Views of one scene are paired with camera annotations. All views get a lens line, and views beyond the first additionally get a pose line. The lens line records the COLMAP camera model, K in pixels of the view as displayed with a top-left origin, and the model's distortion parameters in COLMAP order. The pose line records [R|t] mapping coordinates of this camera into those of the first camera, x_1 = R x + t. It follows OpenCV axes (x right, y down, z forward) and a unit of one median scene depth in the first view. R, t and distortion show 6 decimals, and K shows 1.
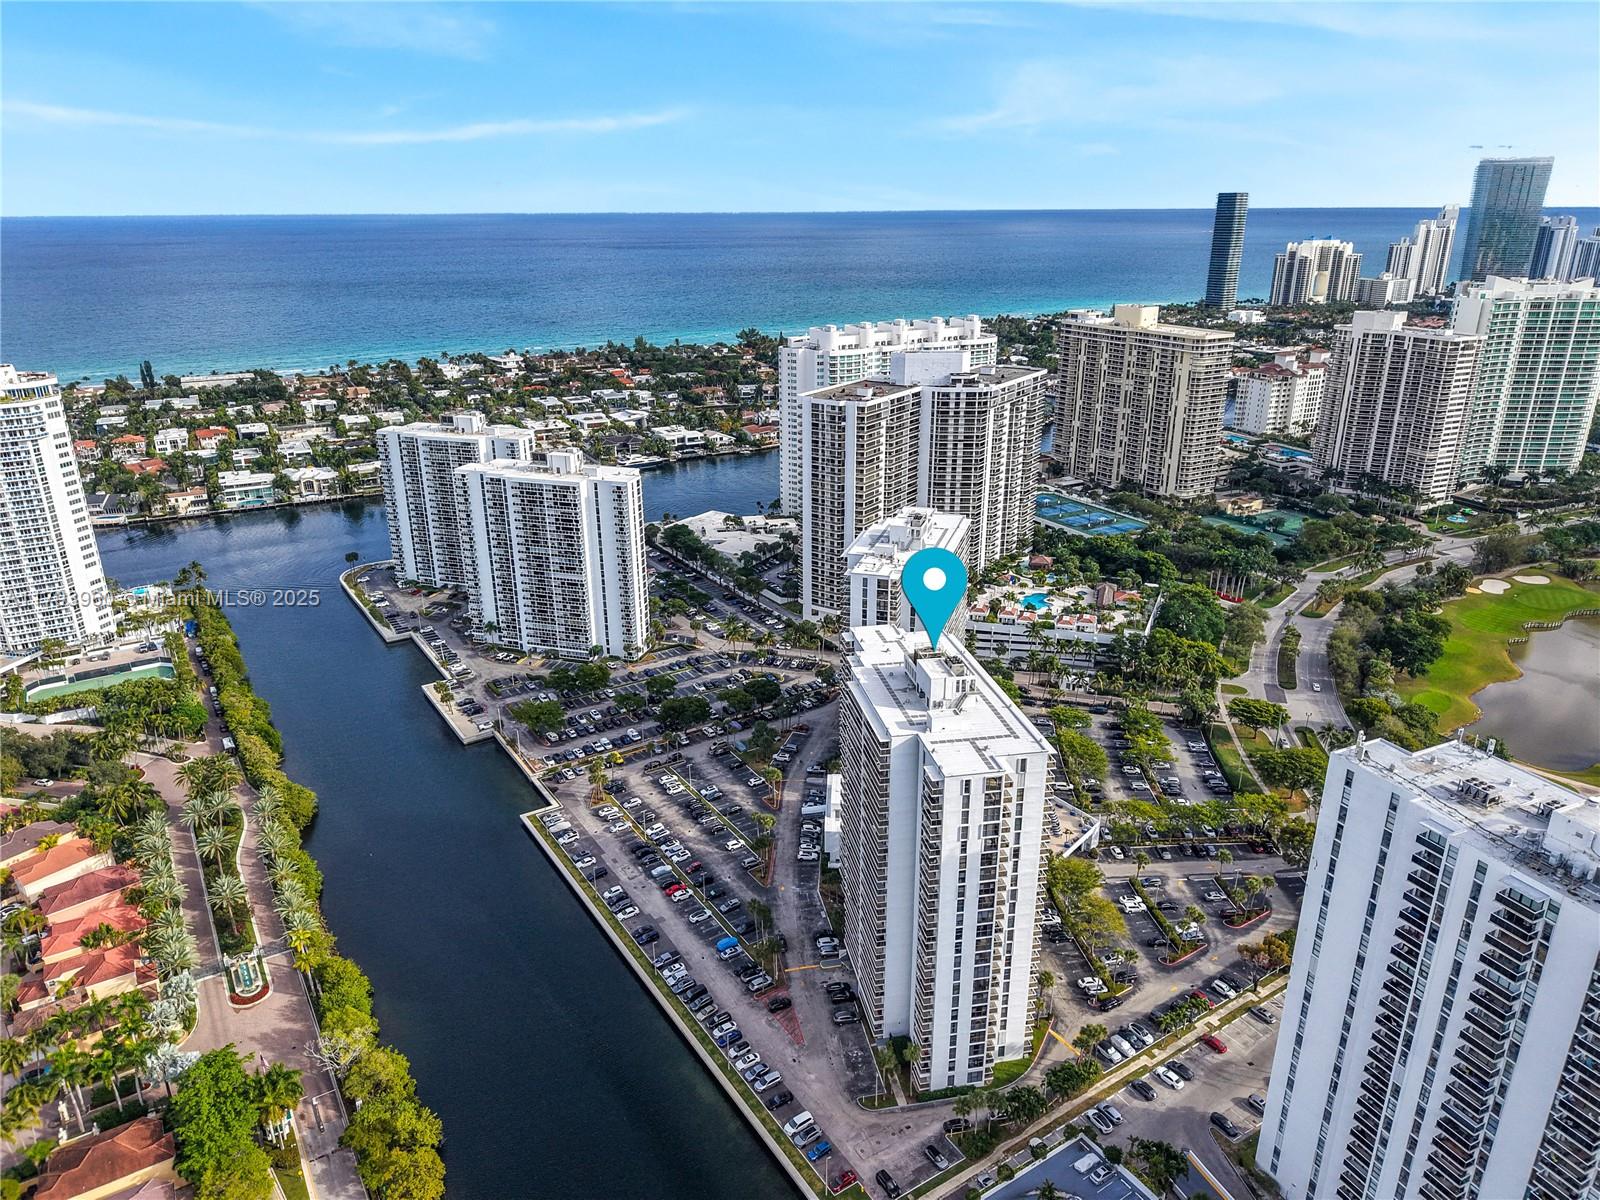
lens RADIAL K [[1074.6, 0, 800.0], [0, 1074.6, 600.0], [0, 0, 1]] dist [0.072983, -0.088834]
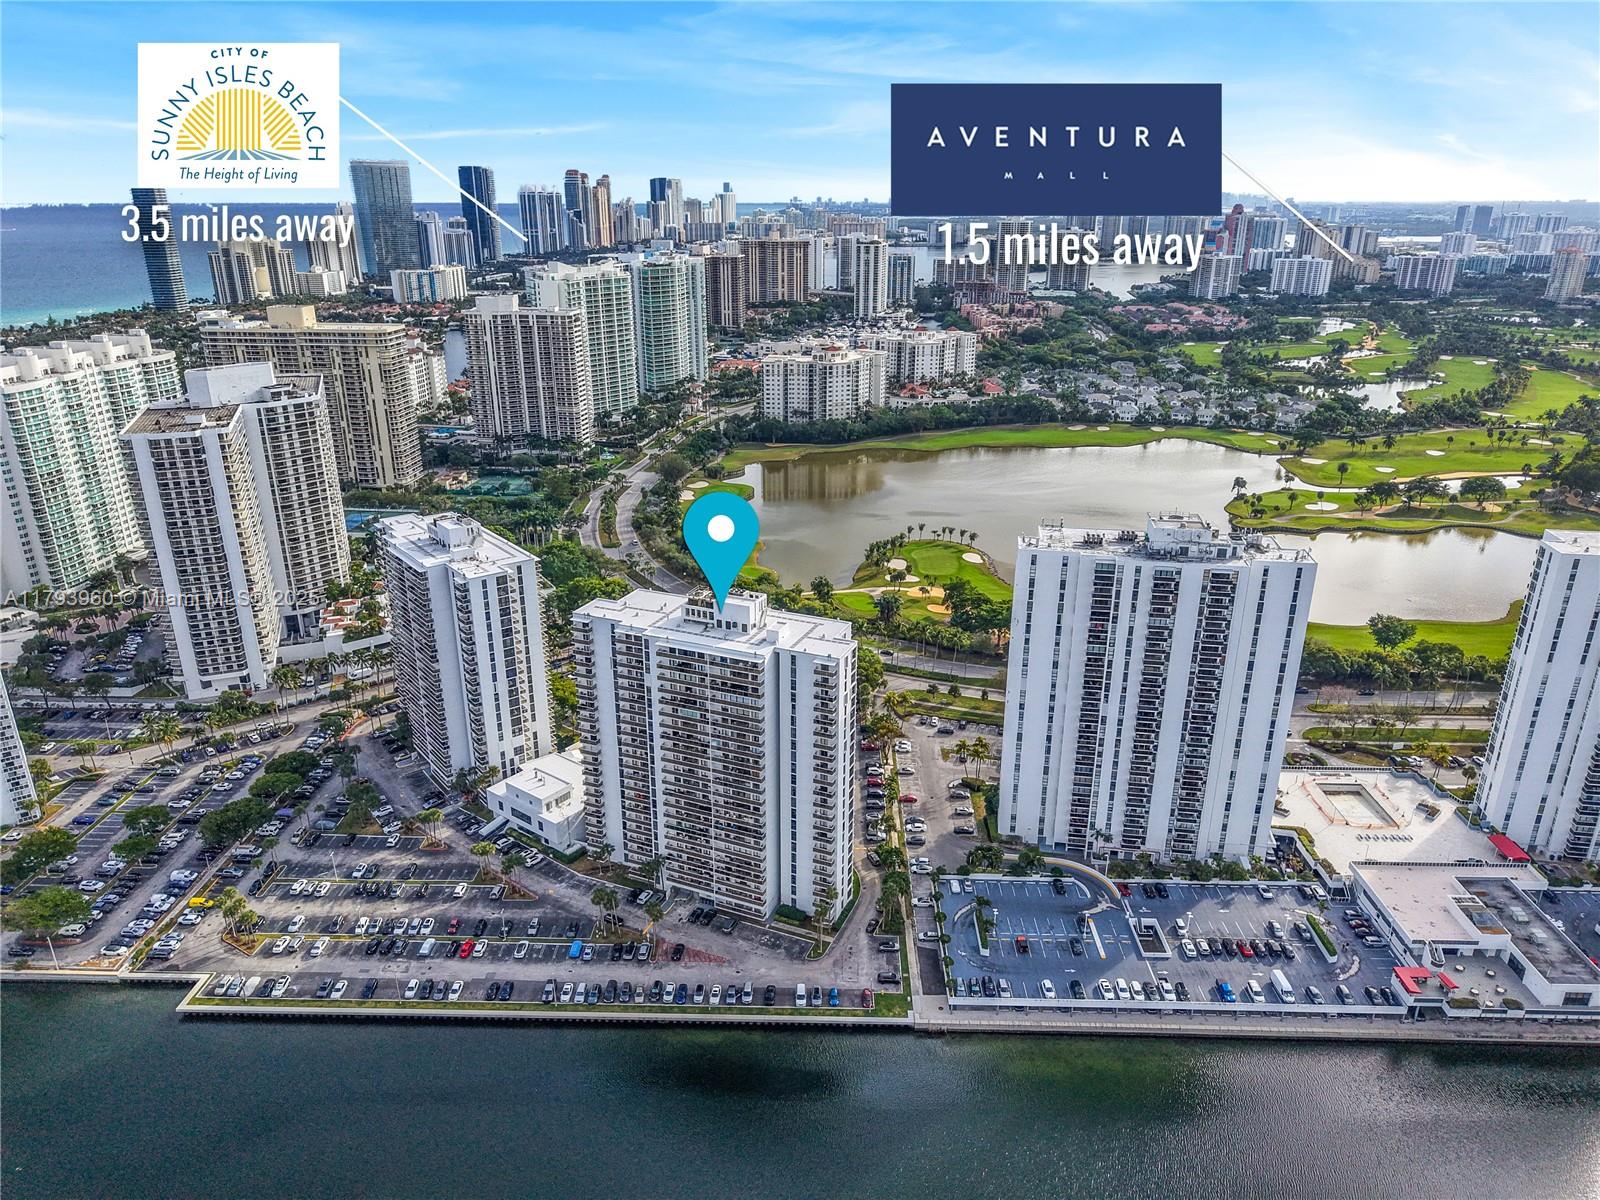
lens RADIAL K [[1079.7, 0, 801.5], [0, 1079.7, 608.7], [0, 0, 1]] dist [0.004752, -0.002030]
pose [[0.561389, -0.291887, 0.774367, -0.372390], [0.282531, 0.947111, 0.152175, -0.043034], [-0.777830, 0.133353, 0.614164, 0.108693]]
